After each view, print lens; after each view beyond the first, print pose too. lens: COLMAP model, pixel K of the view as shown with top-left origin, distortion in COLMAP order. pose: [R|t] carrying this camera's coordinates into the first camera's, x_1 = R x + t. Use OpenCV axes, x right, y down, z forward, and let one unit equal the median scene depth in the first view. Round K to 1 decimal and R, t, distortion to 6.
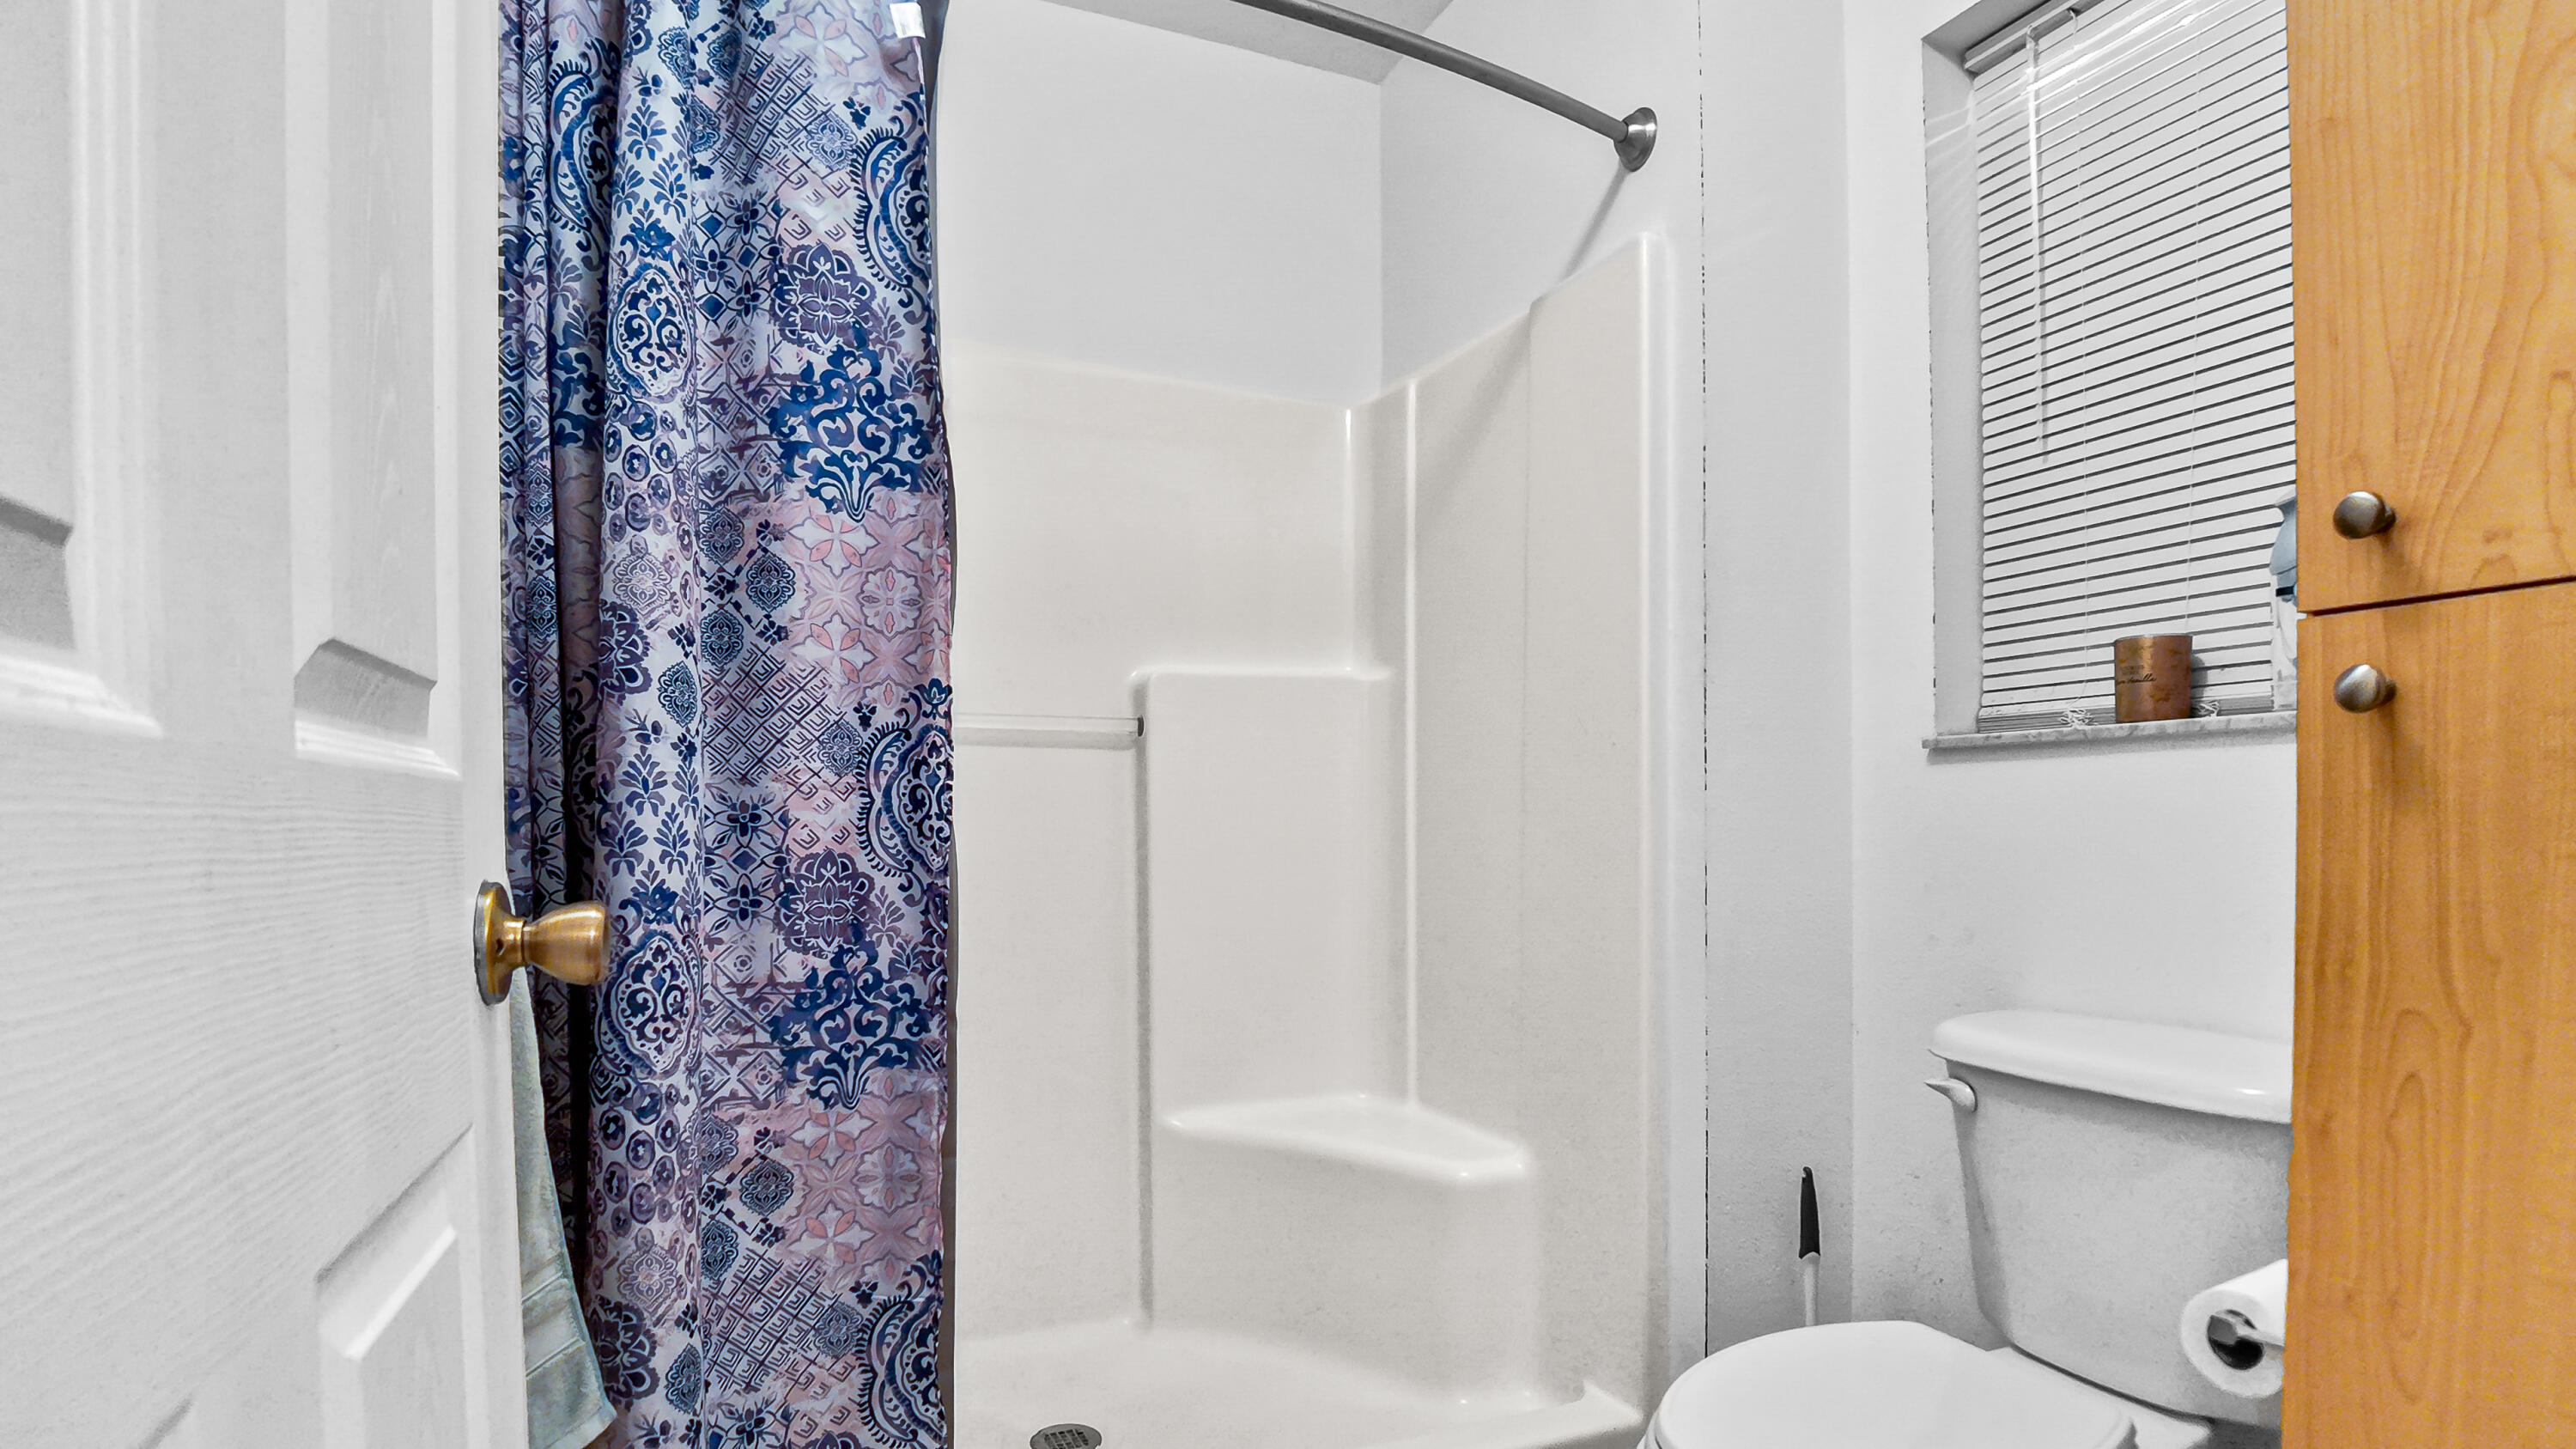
lens RADIAL K [[1311.4, 0, 1251.9], [0, 1311.4, 892.7], [0, 0, 1]] dist [0.005065, 0.002503]
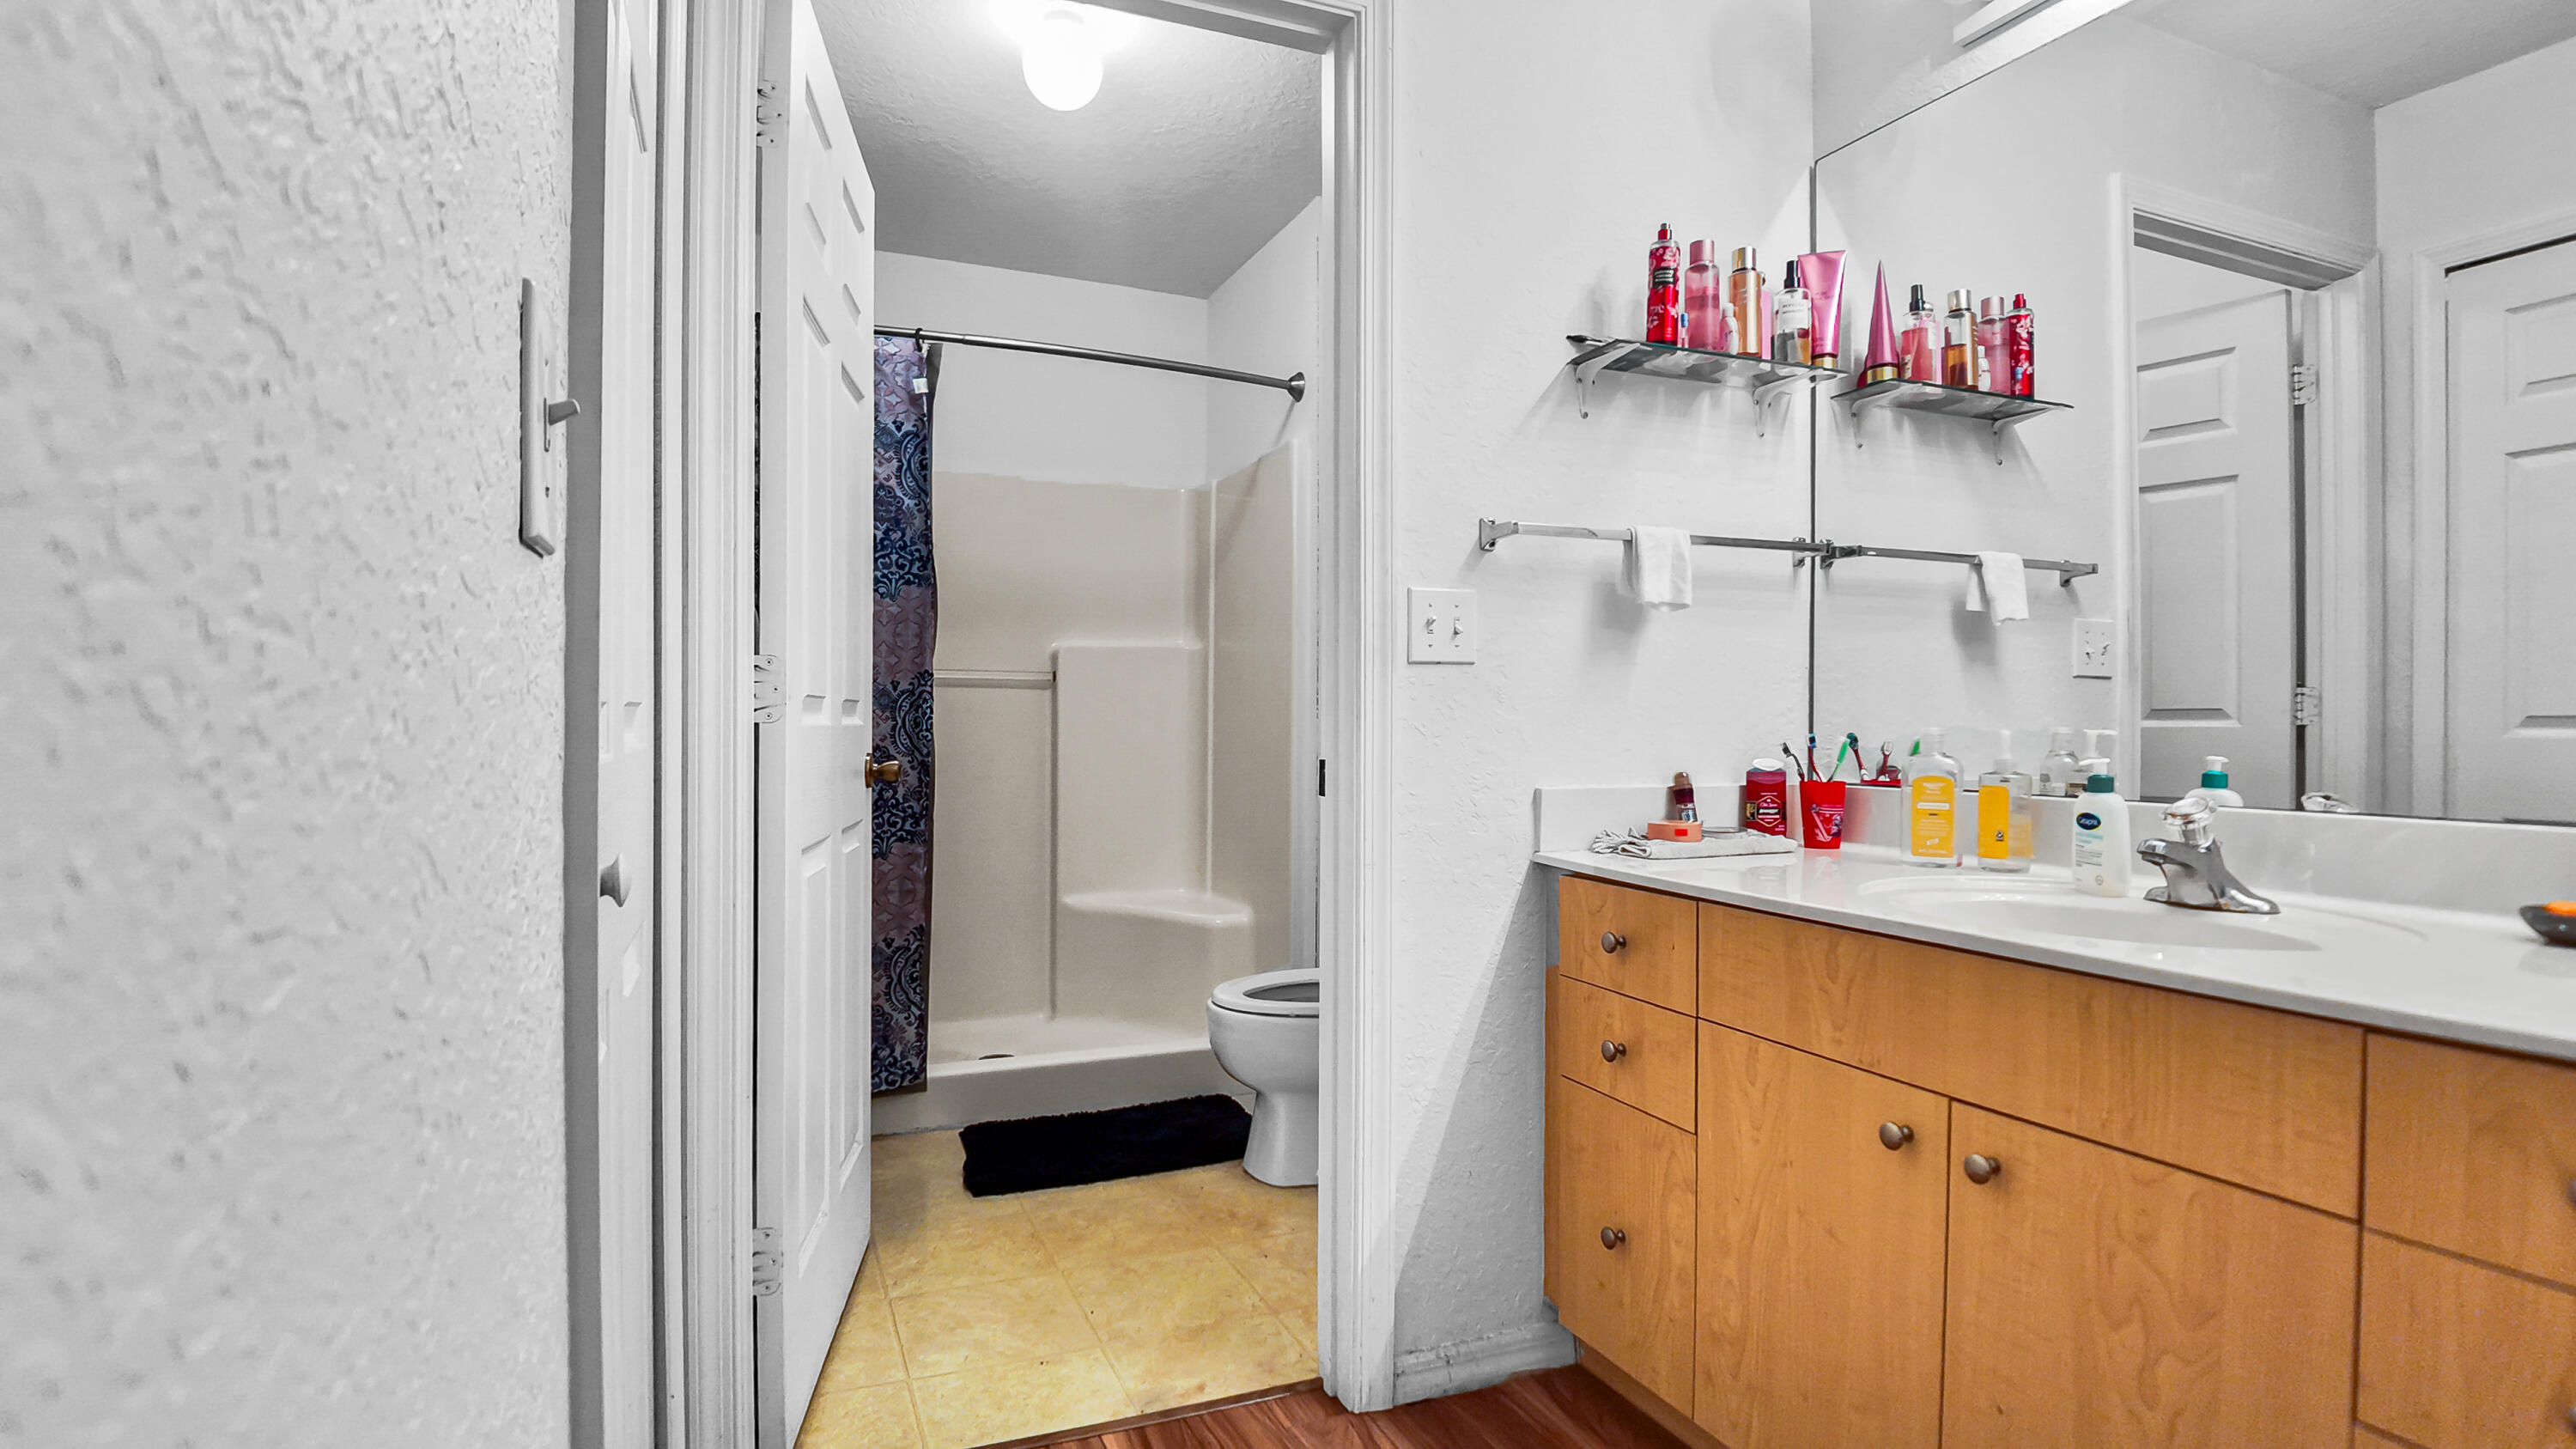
lens RADIAL K [[1311.4, 0, 1294.2], [0, 1311.4, 722.9], [0, 0, 1]] dist [0.005065, 0.002503]
pose [[0.999939, 0.008863, -0.006599, 0.406791], [-0.009176, 0.998756, -0.049004, 0.033696], [0.006157, 0.049062, 0.998777, -1.245362]]
